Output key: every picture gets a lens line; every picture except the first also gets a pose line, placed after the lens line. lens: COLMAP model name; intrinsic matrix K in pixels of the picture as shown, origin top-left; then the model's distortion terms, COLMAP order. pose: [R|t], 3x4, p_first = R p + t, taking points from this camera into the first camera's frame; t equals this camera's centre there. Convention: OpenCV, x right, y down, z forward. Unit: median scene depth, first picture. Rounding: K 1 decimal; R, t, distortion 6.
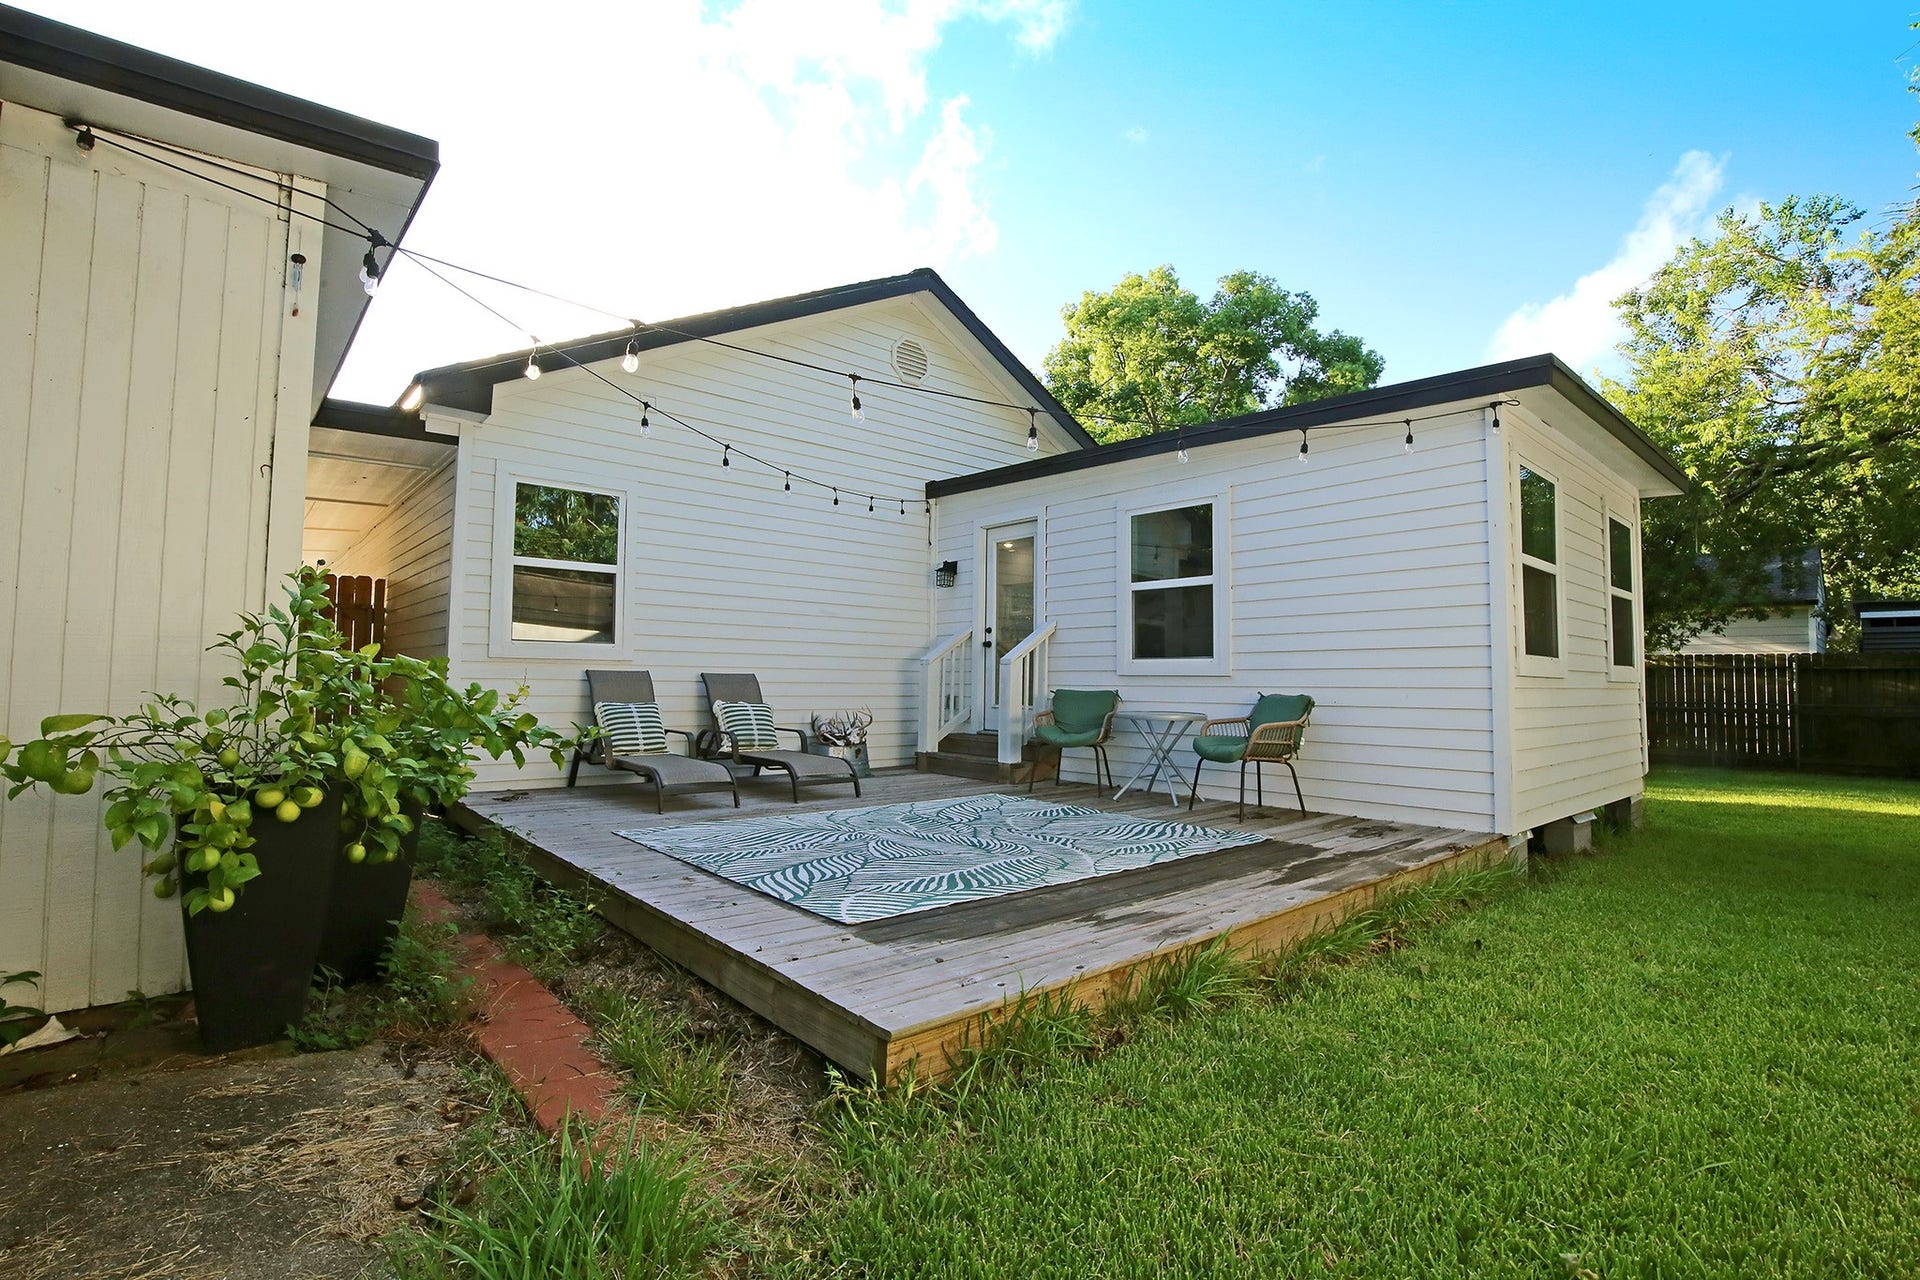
lens RADIAL K [[868.3, 0, 956.3], [0, 868.3, 632.4], [0, 0, 1]] dist [-0.046608, 0.009282]
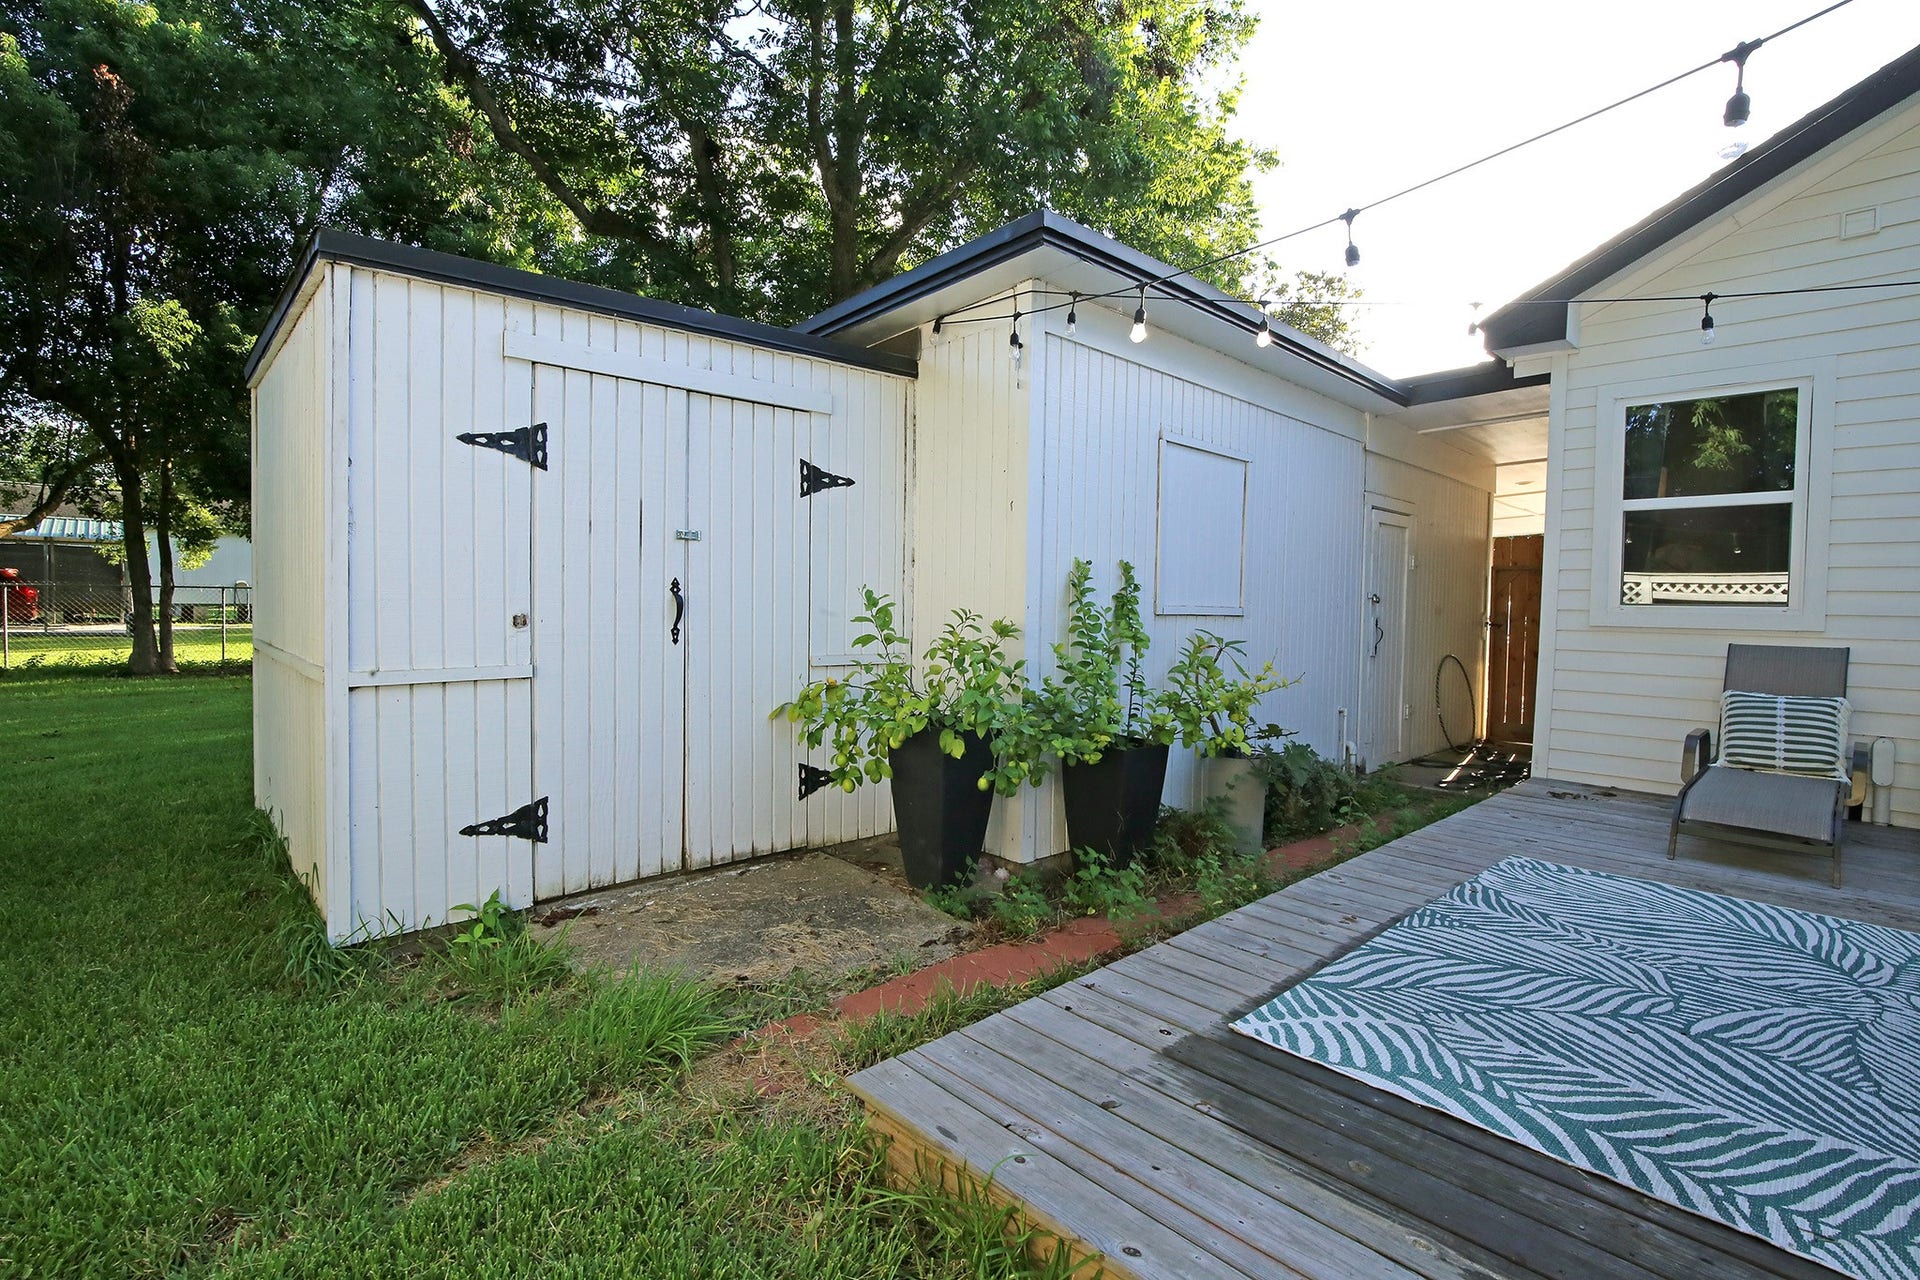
lens RADIAL K [[868.3, 0, 956.3], [0, 868.3, 632.4], [0, 0, 1]] dist [-0.046608, 0.009282]
pose [[0.052051, 0.022991, -0.998380, 0.557536], [0.033763, 0.999123, 0.024768, -0.014235], [0.998074, -0.034998, 0.051229, 0.739903]]
